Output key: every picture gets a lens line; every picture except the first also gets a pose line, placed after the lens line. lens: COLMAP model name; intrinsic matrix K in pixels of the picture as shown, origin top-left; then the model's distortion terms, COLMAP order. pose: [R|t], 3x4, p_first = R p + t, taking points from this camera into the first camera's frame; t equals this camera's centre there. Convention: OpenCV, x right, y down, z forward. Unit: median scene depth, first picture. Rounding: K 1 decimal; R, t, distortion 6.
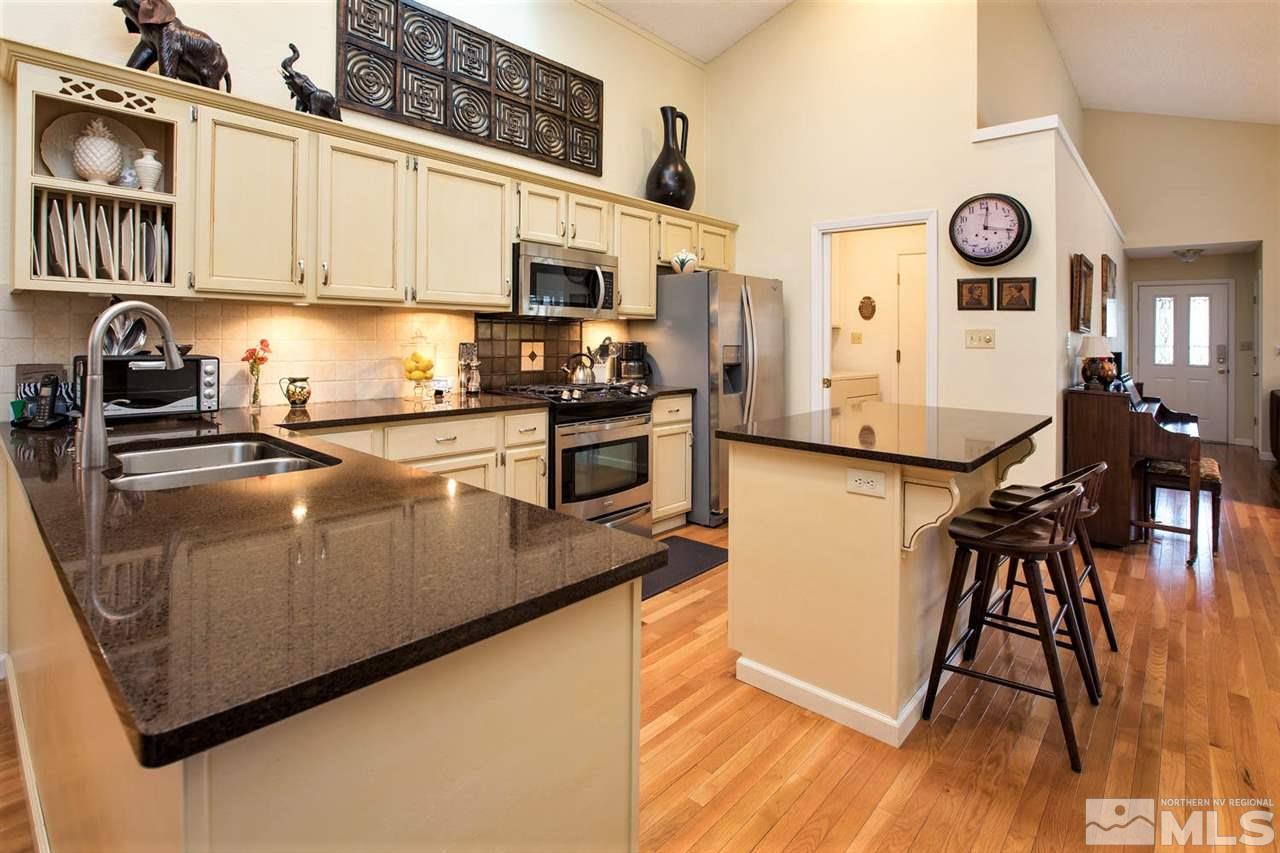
lens RADIAL K [[624.0, 0, 644.7], [0, 624.0, 345.5], [0, 0, 1]] dist [-0.033801, 0.002292]
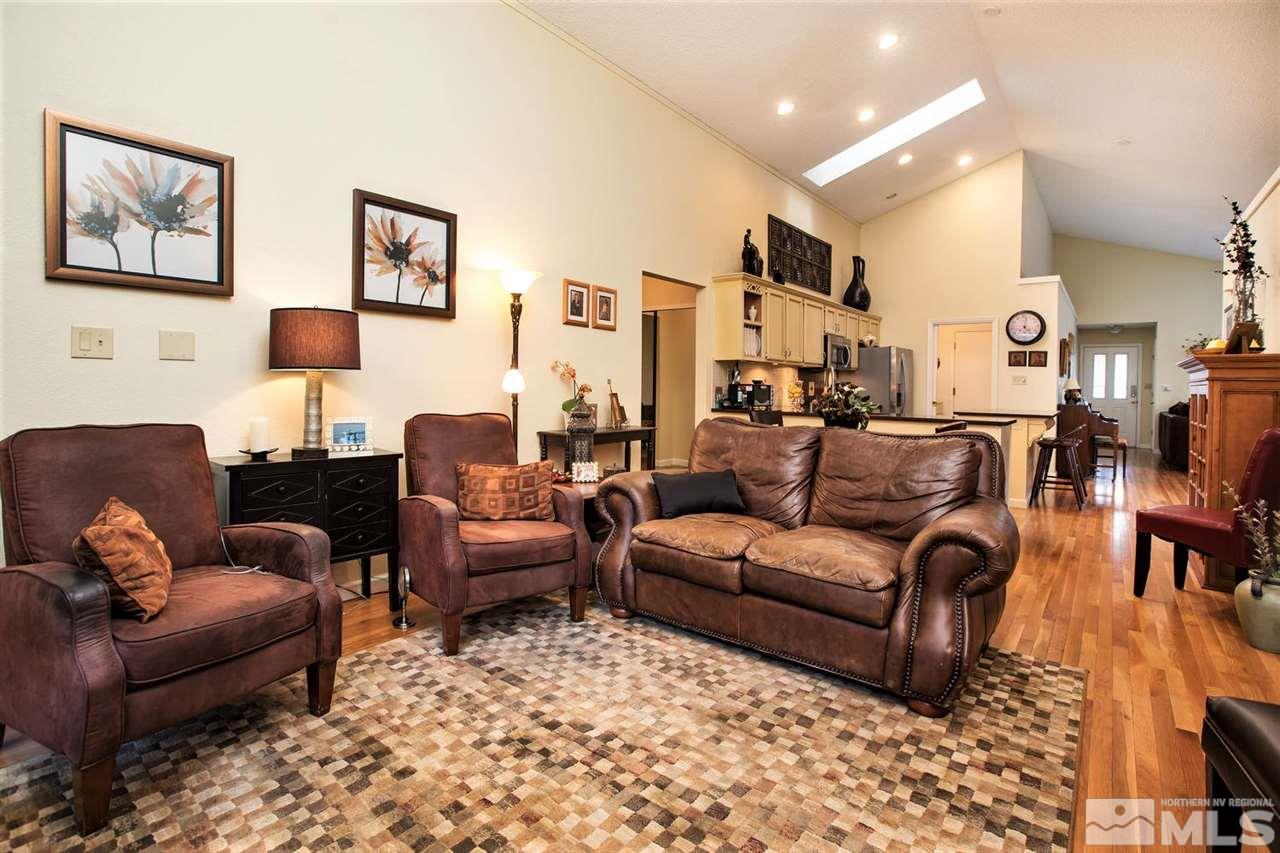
lens RADIAL K [[624.0, 0, 639.0], [0, 624.0, 402.2], [0, 0, 1]] dist [-0.033801, 0.002292]
pose [[0.997359, 0.000228, 0.072622, -0.934883], [-0.001514, 0.999843, 0.017648, 0.030845], [-0.072607, -0.017711, 0.997203, -1.028754]]
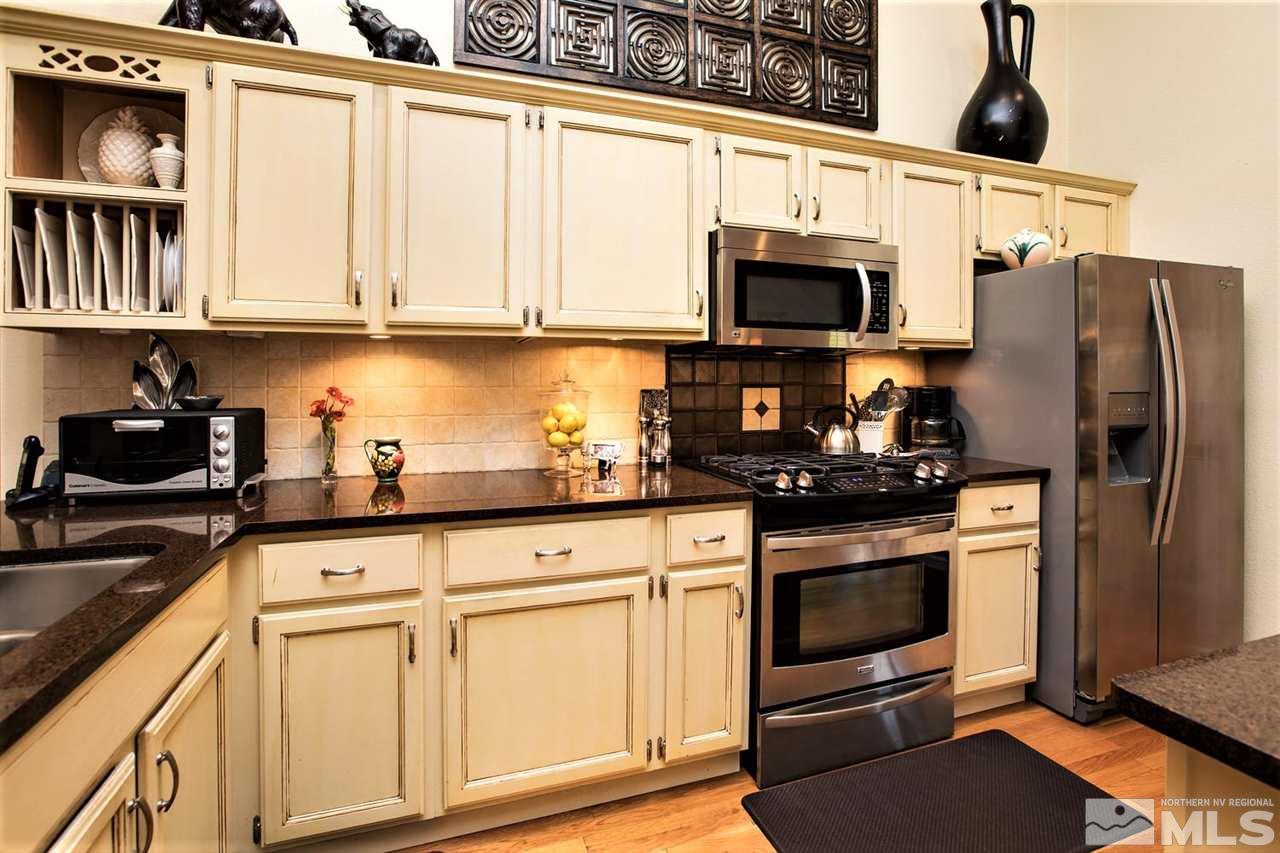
lens RADIAL K [[621.4, 0, 642.8], [0, 621.4, 393.5], [0, 0, 1]] dist [-0.035901, 0.006599]
pose [[0.872797, 0.003035, -0.488074, 0.035282], [0.002363, 0.999943, 0.010444, -0.006596], [0.488078, -0.010269, 0.872740, 0.379753]]
